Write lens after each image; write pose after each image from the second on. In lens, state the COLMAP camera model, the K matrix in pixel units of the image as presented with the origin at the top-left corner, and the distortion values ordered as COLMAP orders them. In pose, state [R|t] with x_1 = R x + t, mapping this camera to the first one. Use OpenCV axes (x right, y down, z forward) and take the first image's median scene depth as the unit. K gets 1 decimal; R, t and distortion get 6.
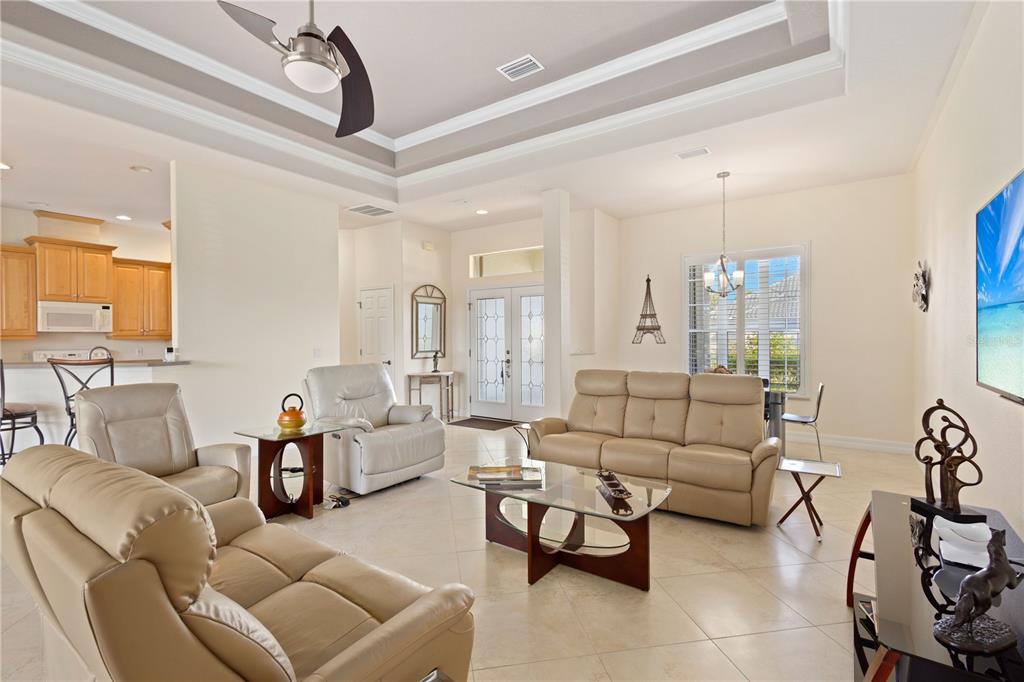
lens RADIAL K [[473.3, 0, 512.0], [0, 473.3, 341.0], [0, 0, 1]] dist [0.010944, -0.000484]
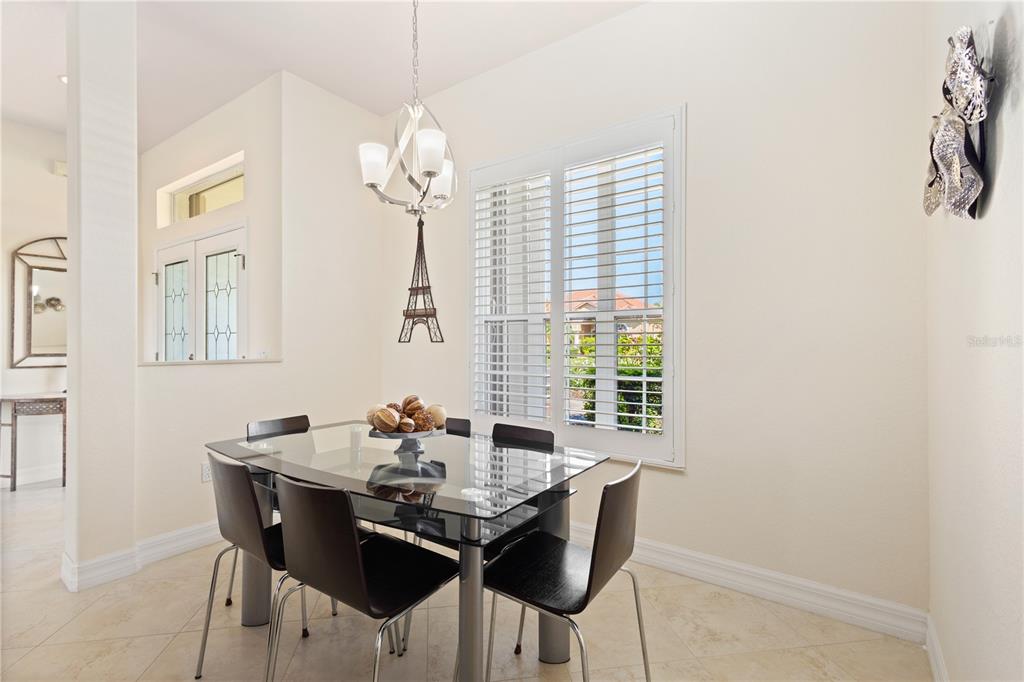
lens RADIAL K [[473.3, 0, 512.0], [0, 473.3, 341.0], [0, 0, 1]] dist [0.010944, -0.000484]
pose [[0.999940, 0.006013, -0.009143, 0.392805], [-0.006077, 0.999957, -0.007019, 0.006469], [0.009100, 0.007074, 0.999934, 0.470907]]
